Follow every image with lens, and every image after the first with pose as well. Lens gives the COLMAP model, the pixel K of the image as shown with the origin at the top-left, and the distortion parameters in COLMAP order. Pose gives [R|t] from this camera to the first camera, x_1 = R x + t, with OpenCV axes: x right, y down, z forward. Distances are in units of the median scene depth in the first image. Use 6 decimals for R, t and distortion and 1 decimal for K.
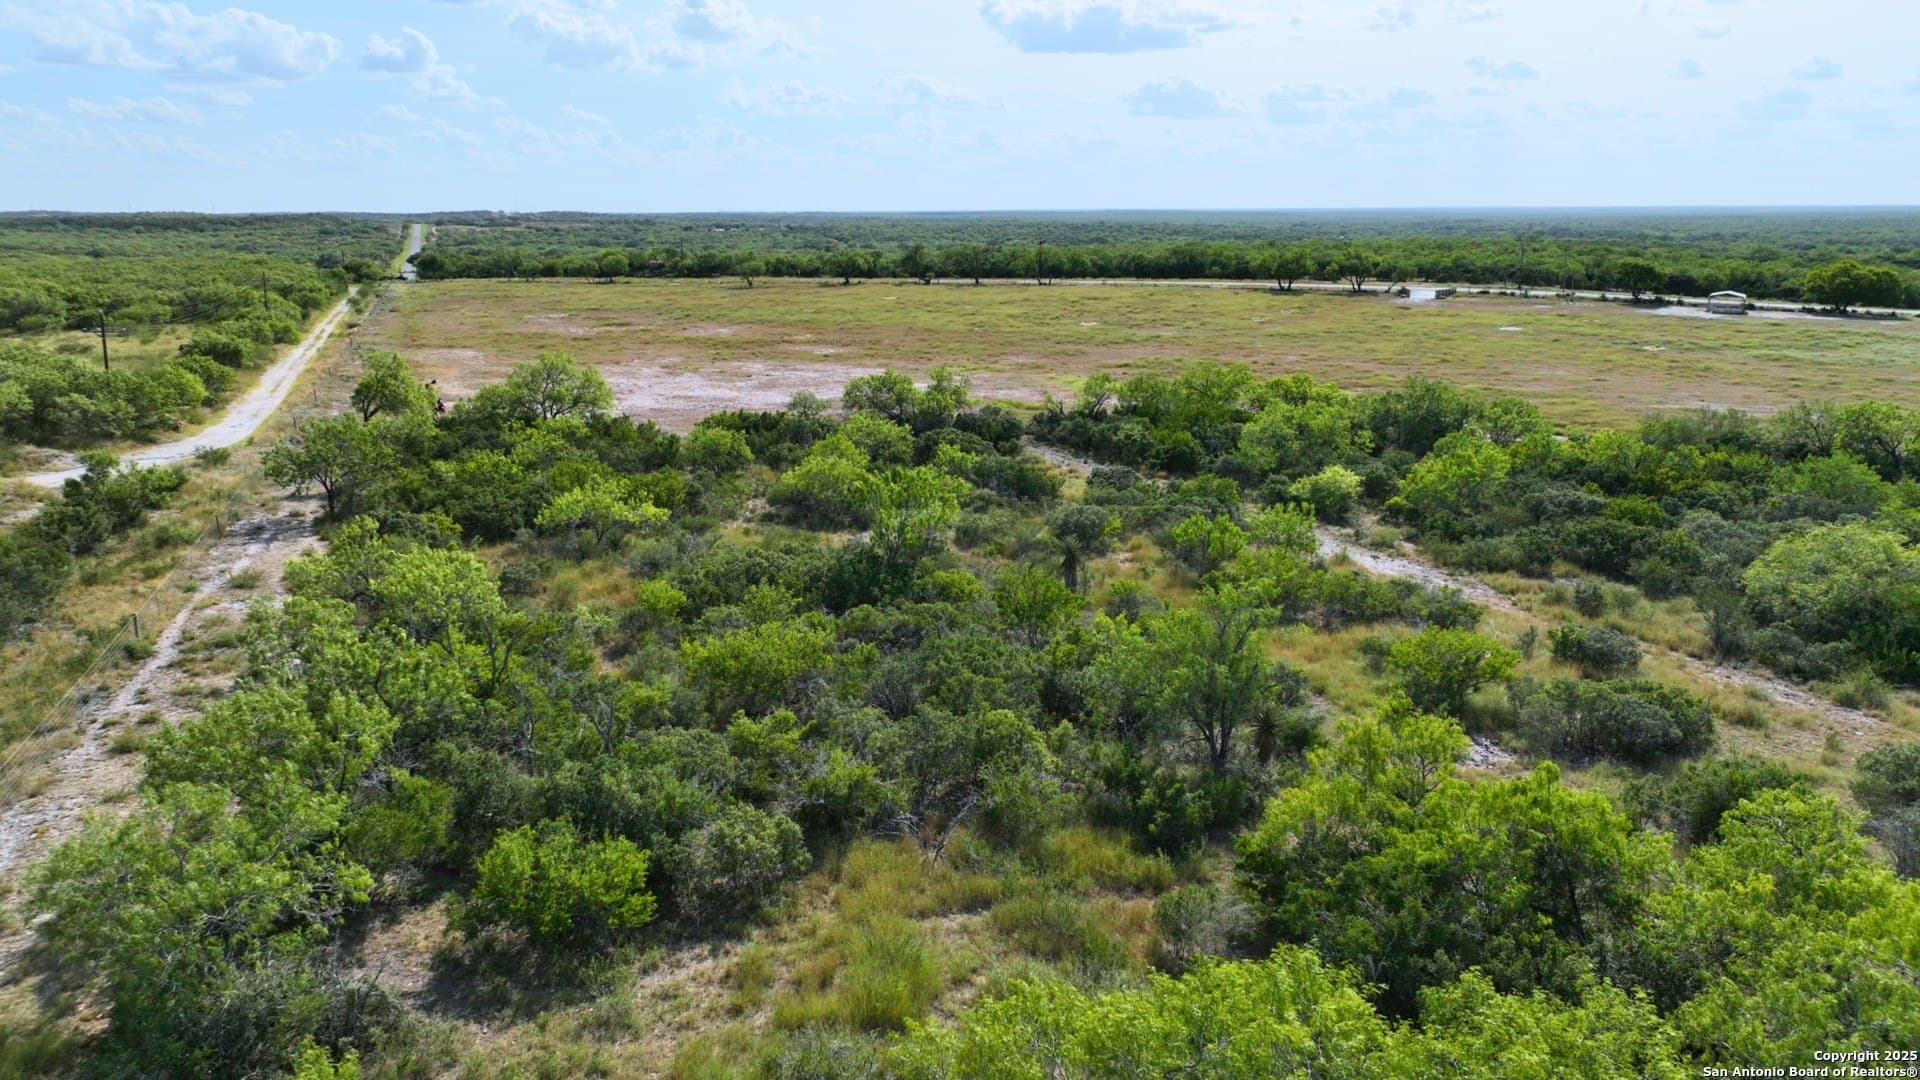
lens RADIAL K [[1351.2, 0, 960.0], [0, 1351.2, 540.0], [0, 0, 1]] dist [0.006287, 0.008089]
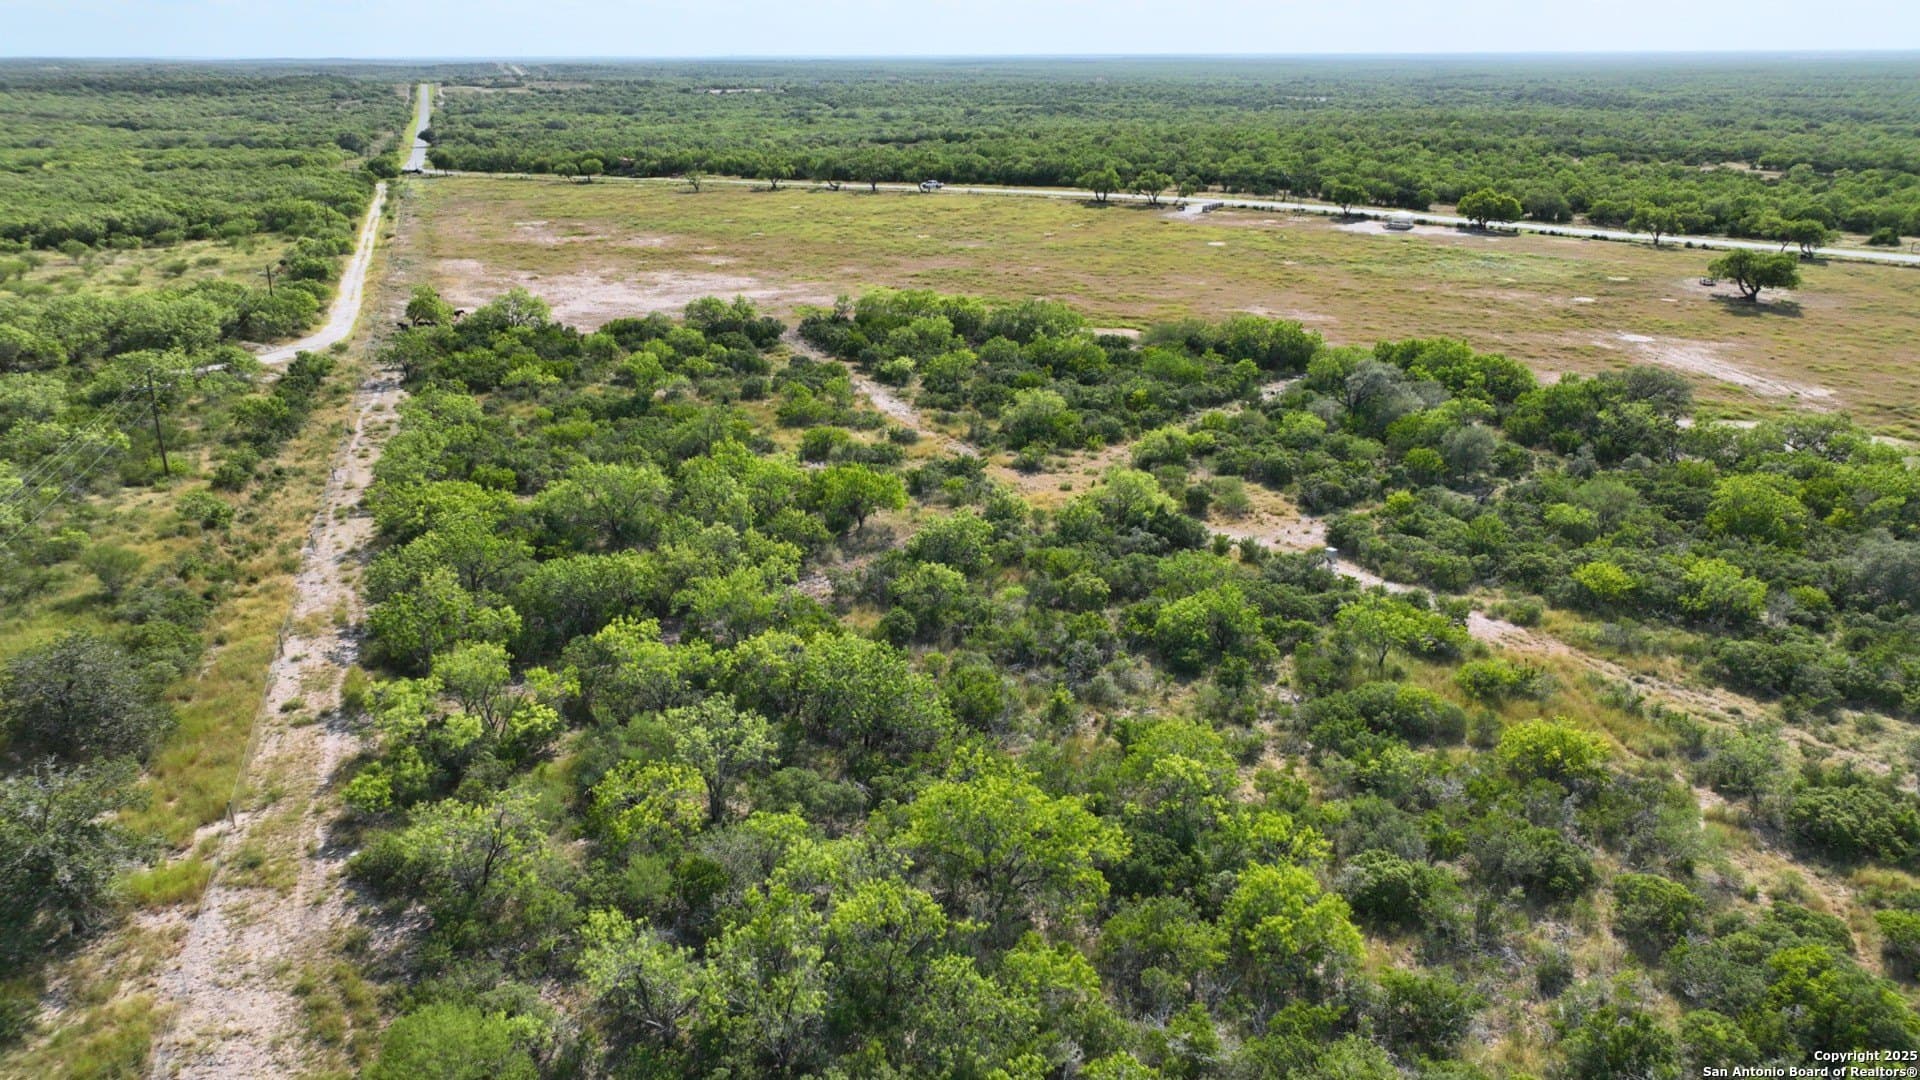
lens RADIAL K [[1351.2, 0, 960.0], [0, 1351.2, 540.0], [0, 0, 1]] dist [0.006287, 0.008089]
pose [[0.999909, 0.005451, -0.012357, 0.330357], [-0.004114, 0.994381, 0.105782, 0.002989], [0.012864, -0.105721, 0.994313, -0.864734]]
